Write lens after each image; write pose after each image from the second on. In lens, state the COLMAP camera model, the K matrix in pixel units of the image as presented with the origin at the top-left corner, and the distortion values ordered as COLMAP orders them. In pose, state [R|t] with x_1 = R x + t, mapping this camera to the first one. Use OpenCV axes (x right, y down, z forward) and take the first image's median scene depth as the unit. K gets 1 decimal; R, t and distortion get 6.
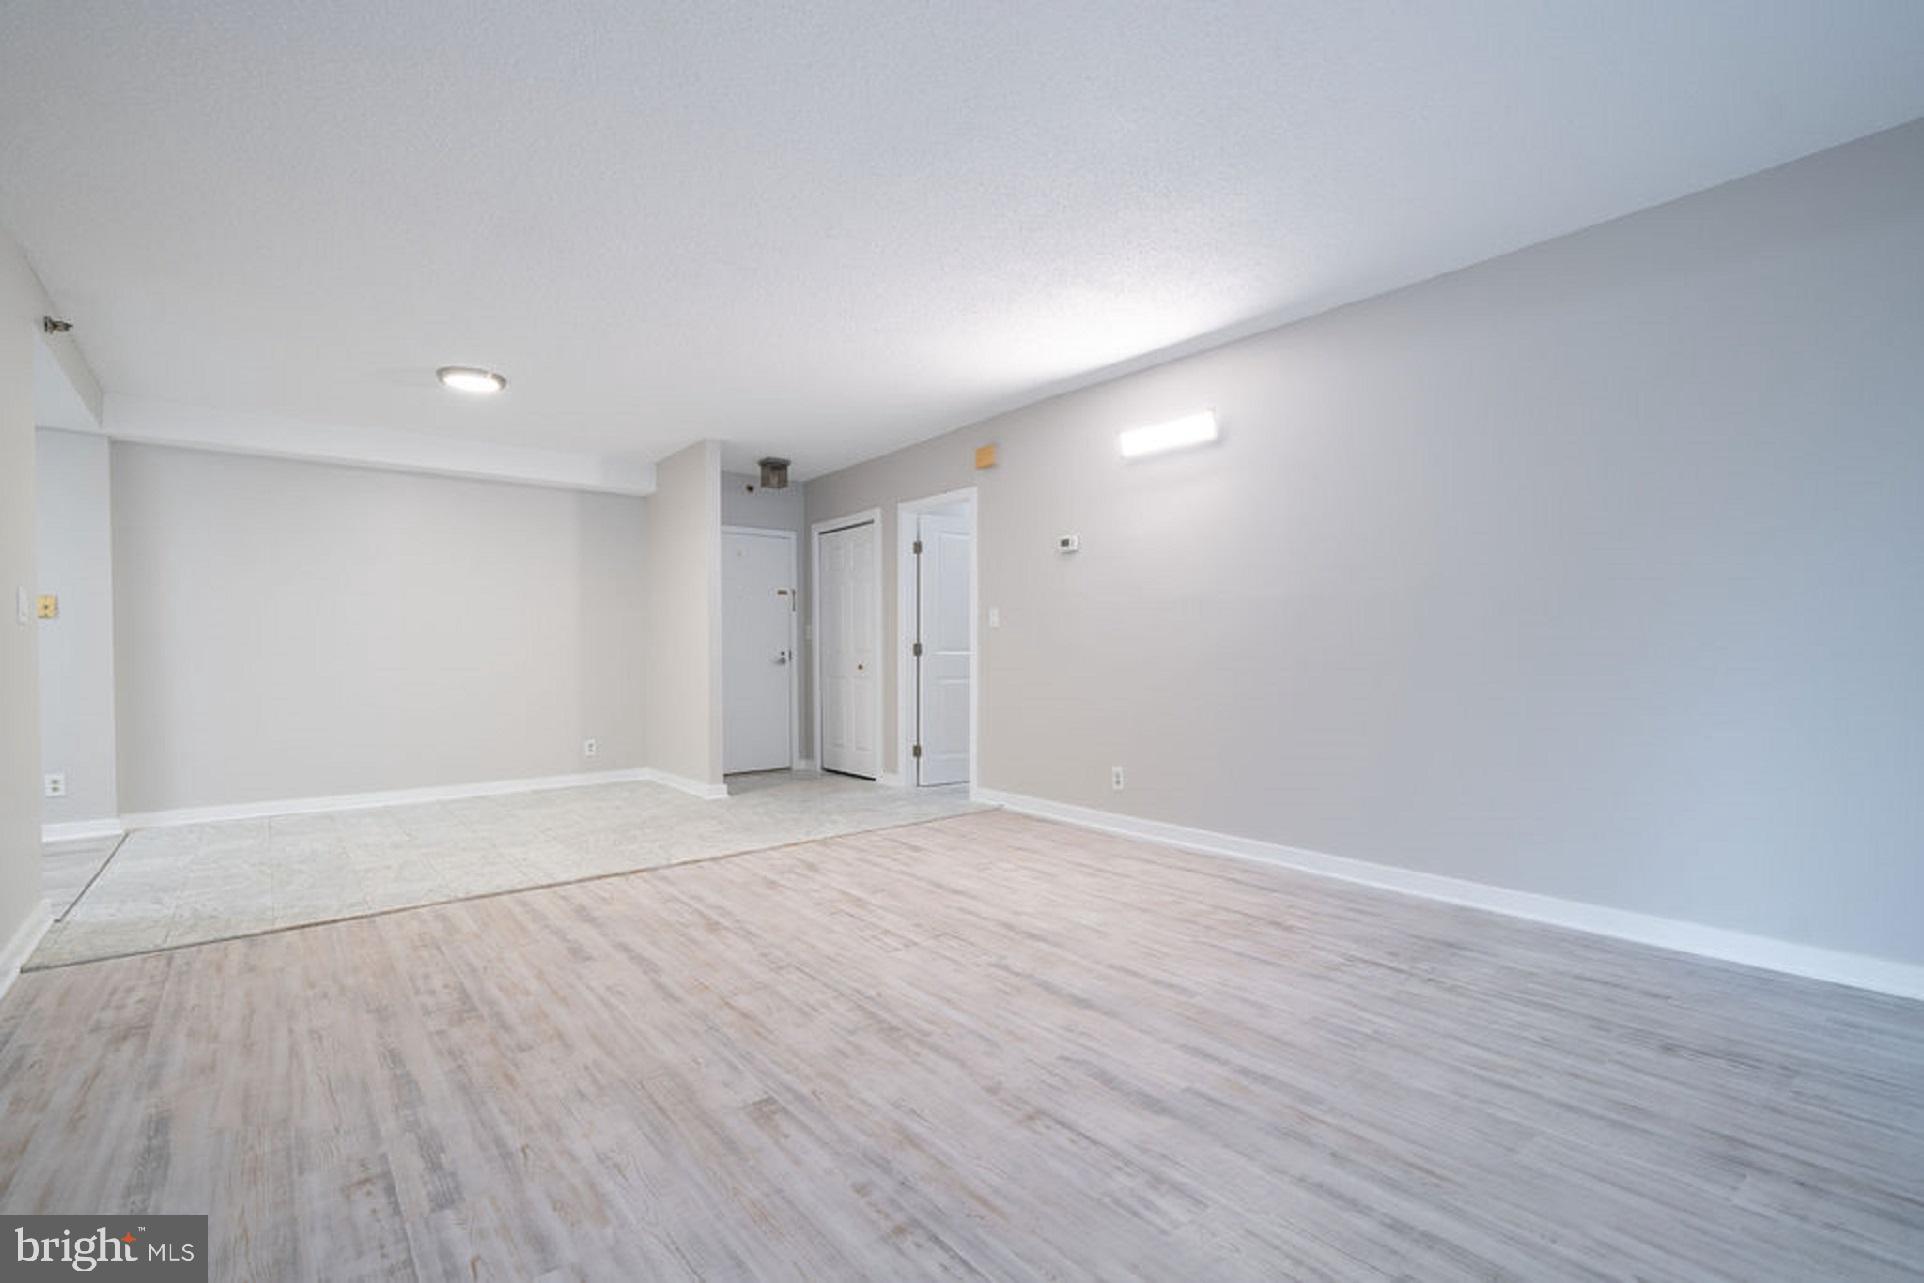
lens RADIAL K [[863.0, 0, 989.2], [0, 863.0, 672.1], [0, 0, 1]] dist [-0.000766, 0.002304]
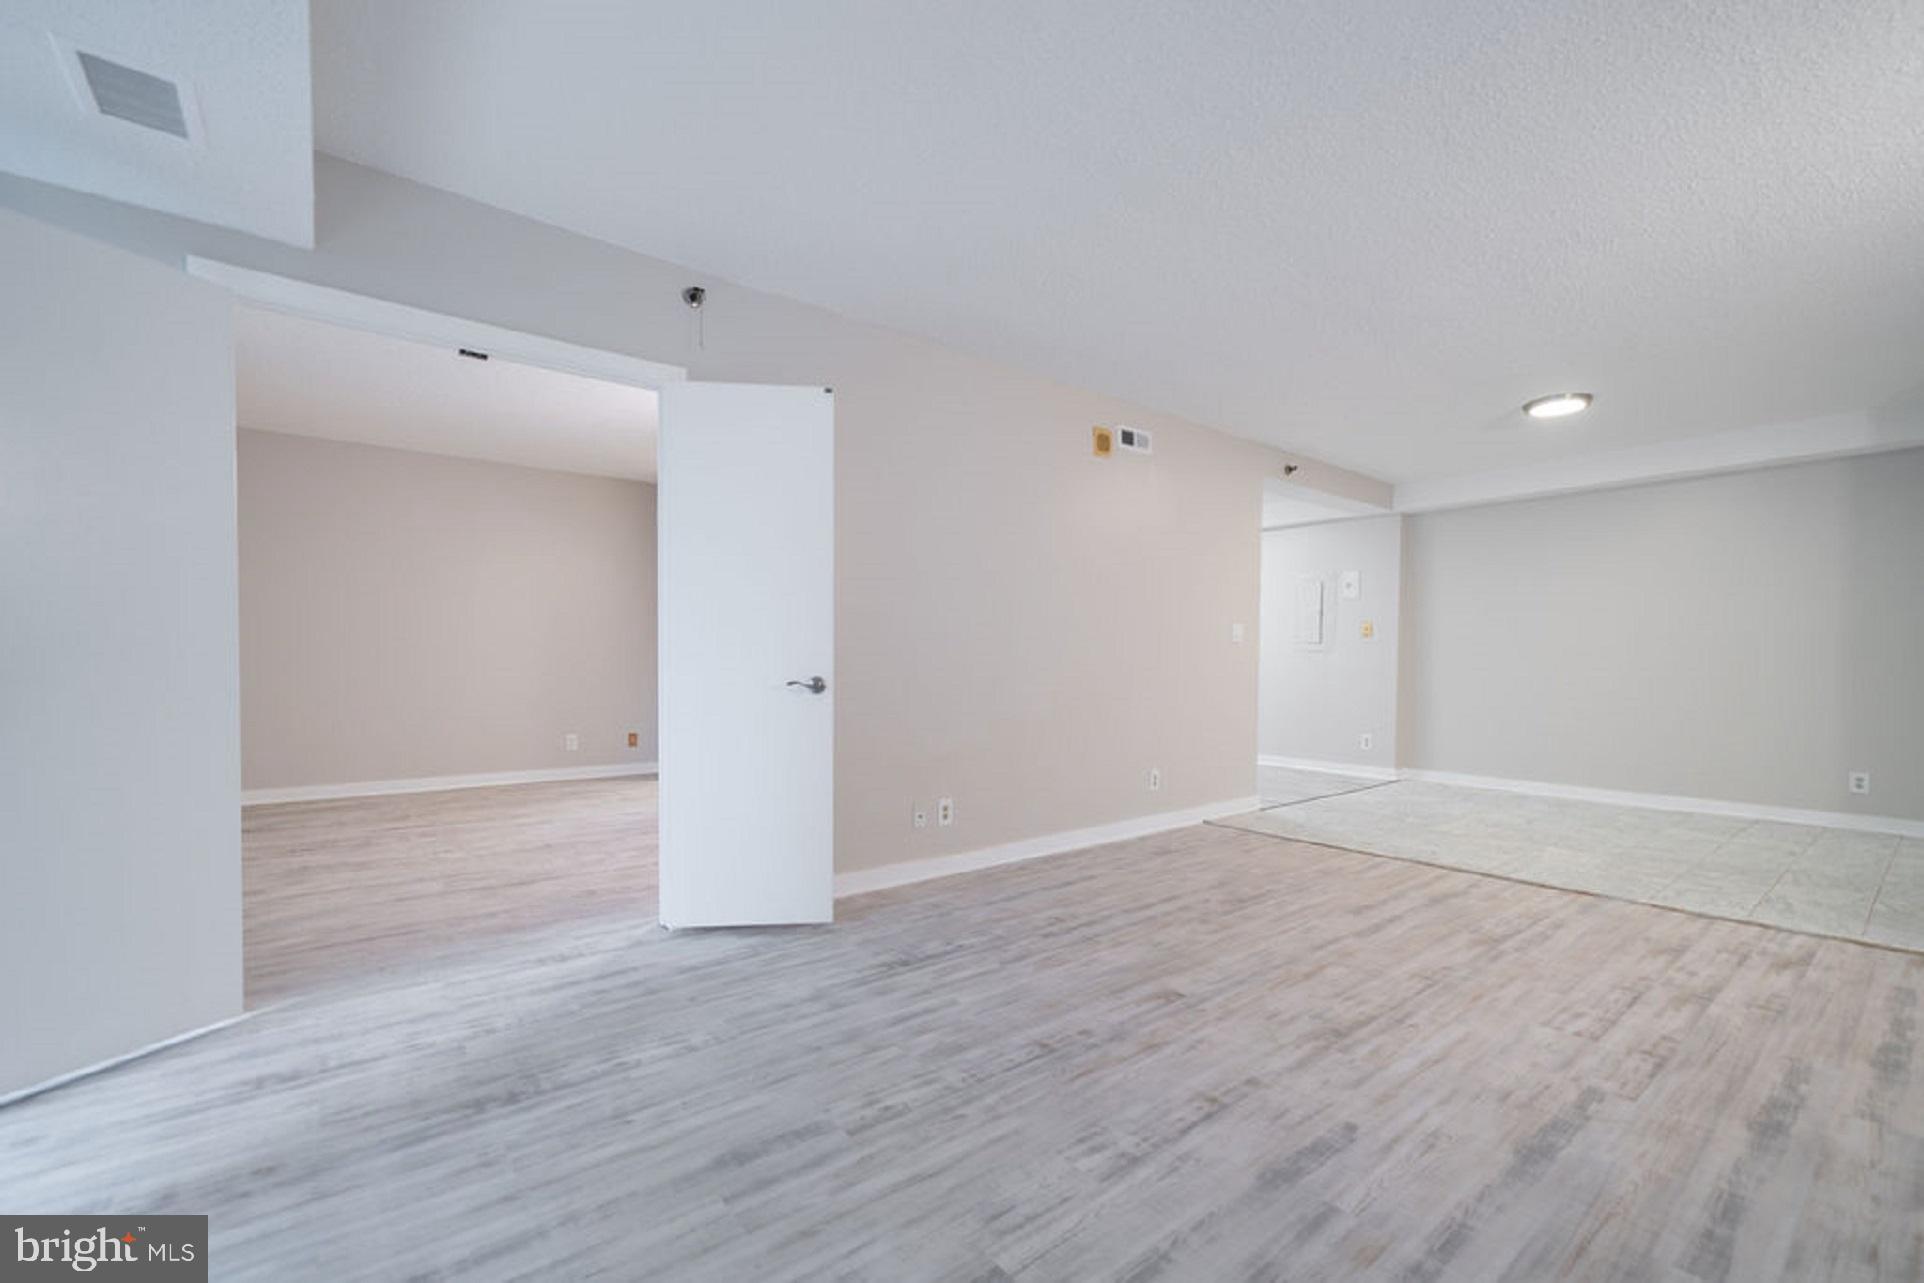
lens RADIAL K [[824.0, 0, 957.3], [0, 824.0, 671.6], [0, 0, 1]] dist [0.000224, 0.000444]
pose [[-0.028726, 0.021746, -0.999351, 0.551697], [-0.027506, 0.999368, 0.022537, -0.013926], [0.999209, 0.028136, -0.028110, 0.363390]]
